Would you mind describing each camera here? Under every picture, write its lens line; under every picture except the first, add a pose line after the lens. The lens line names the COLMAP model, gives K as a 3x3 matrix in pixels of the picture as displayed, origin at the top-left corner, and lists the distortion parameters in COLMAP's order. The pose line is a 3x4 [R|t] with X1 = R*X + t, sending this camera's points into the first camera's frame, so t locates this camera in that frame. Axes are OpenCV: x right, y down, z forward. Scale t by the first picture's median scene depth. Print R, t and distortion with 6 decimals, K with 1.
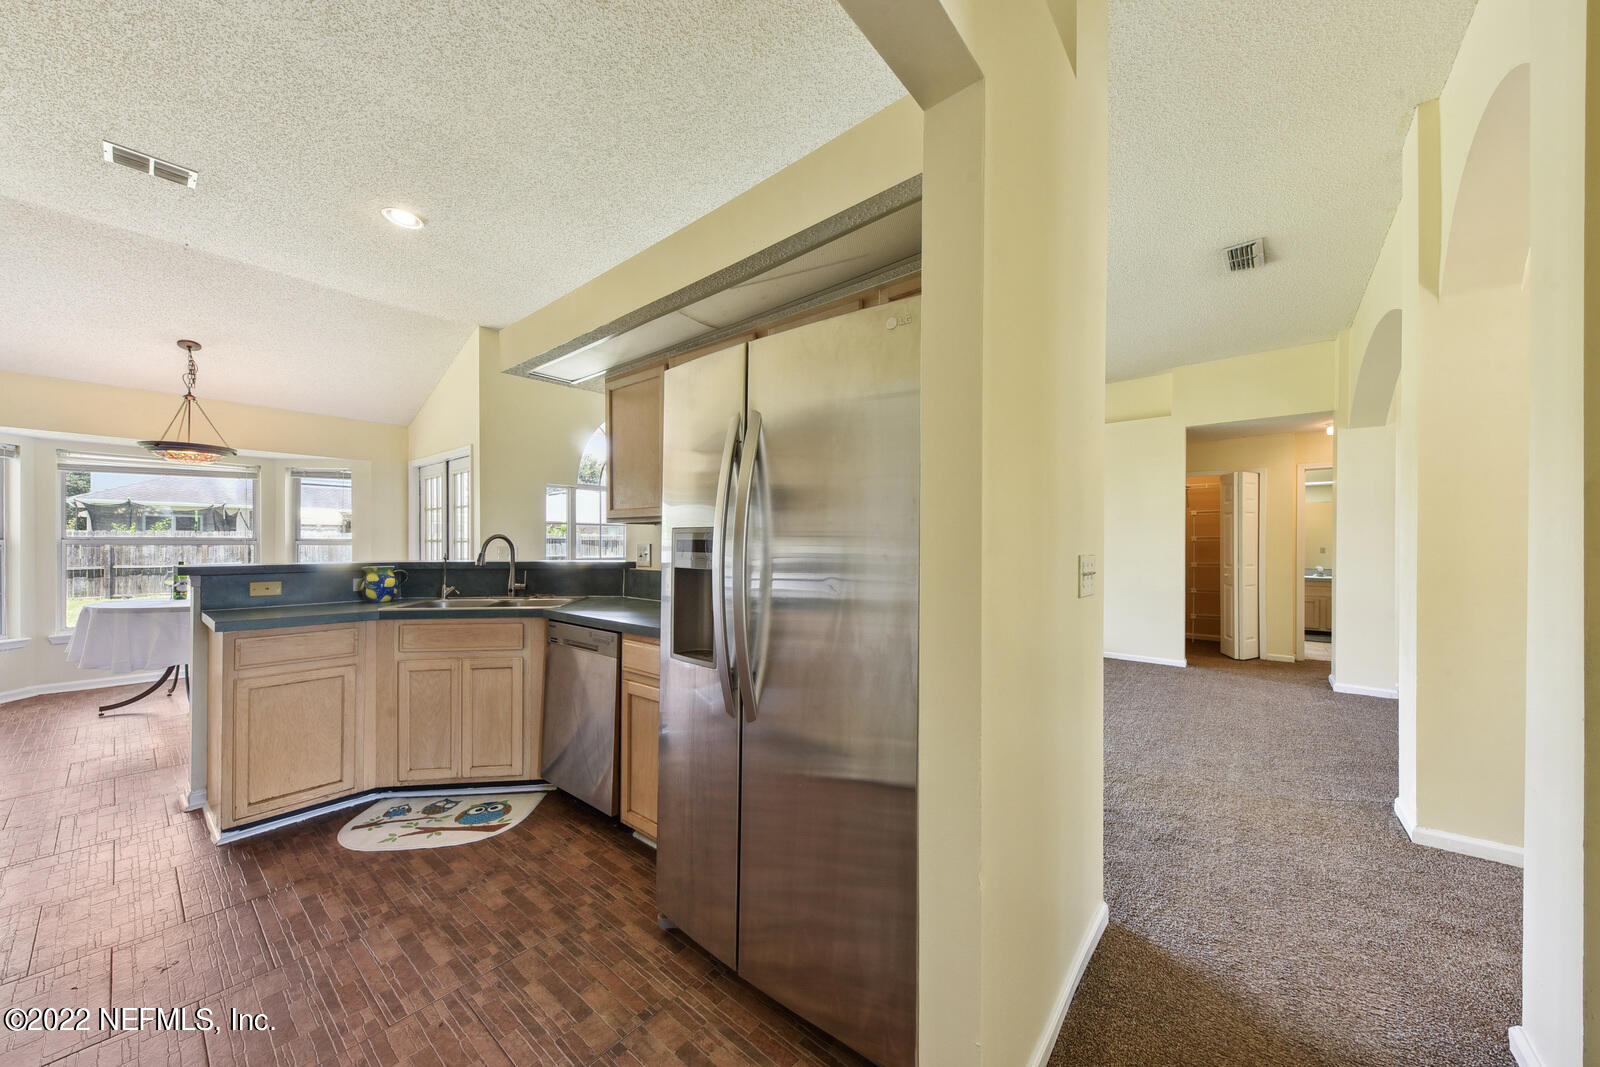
lens RADIAL K [[565.6, 0, 811.3], [0, 565.6, 541.3], [0, 0, 1]] dist [-0.000051, -0.000504]
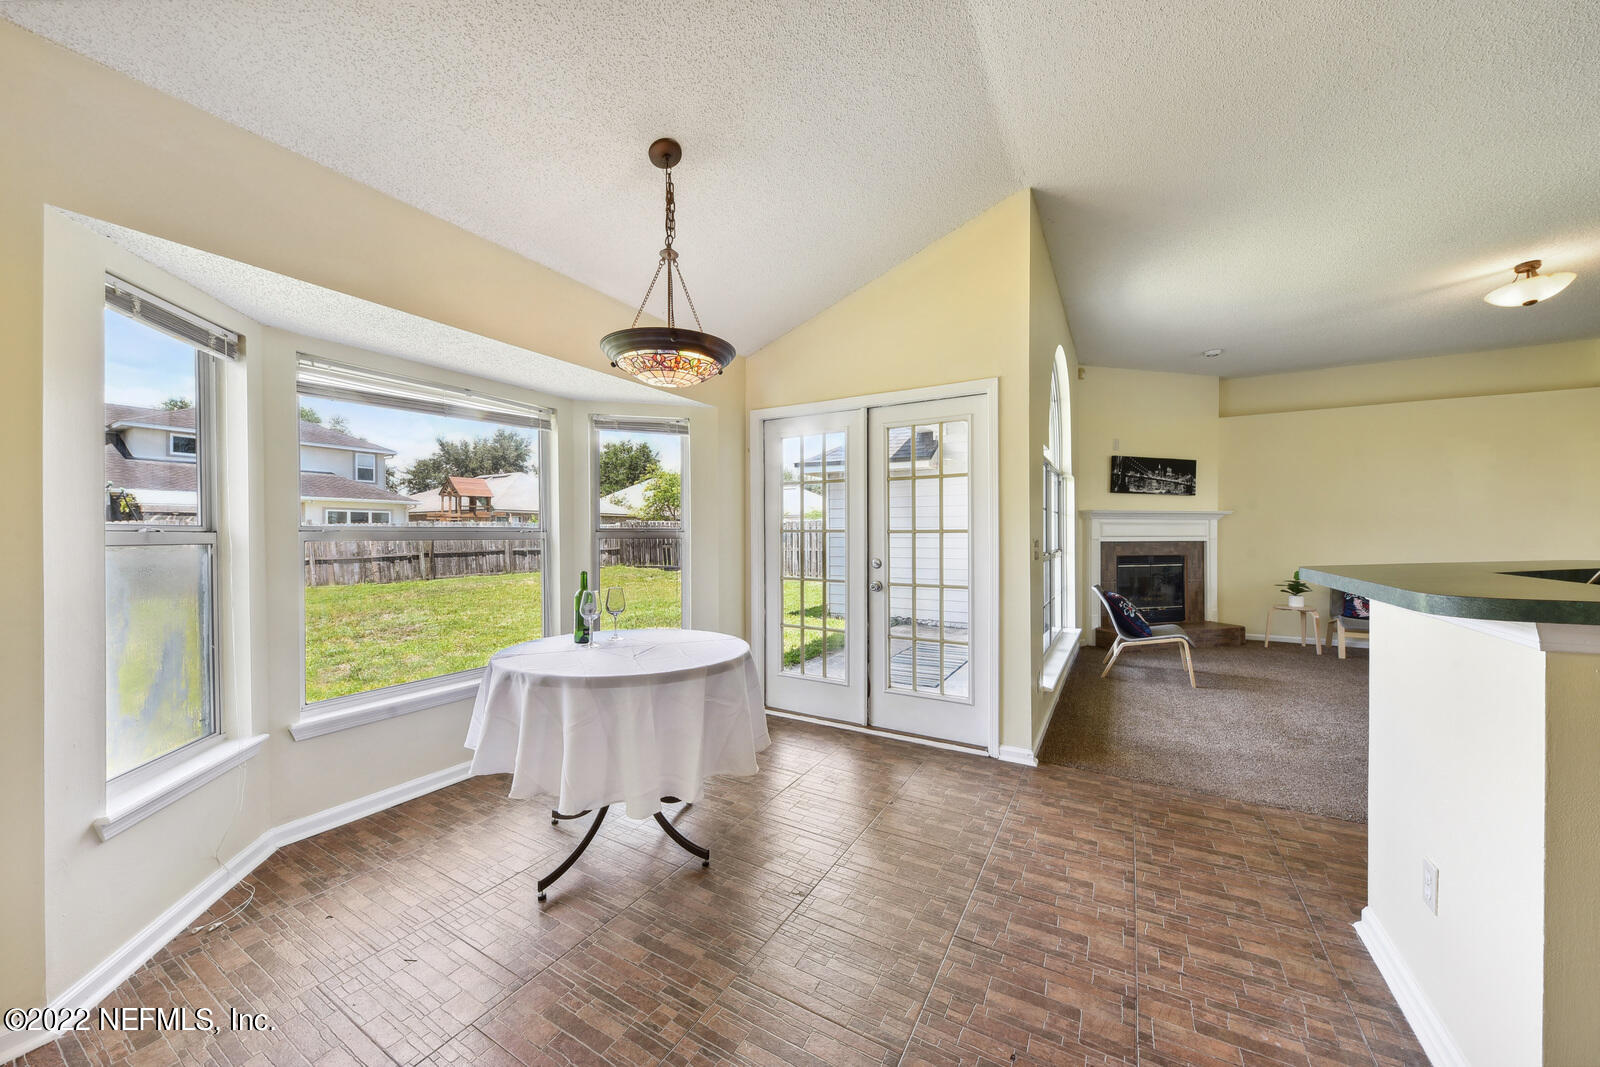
lens RADIAL K [[565.6, 0, 800.0], [0, 565.6, 533.5], [0, 0, 1]] dist [-0.000820, -0.000365]
pose [[0.987575, -0.005007, 0.157068, -0.905980], [0.003691, 0.999956, 0.008668, -0.003734], [-0.157104, -0.007981, 0.987550, 0.403038]]
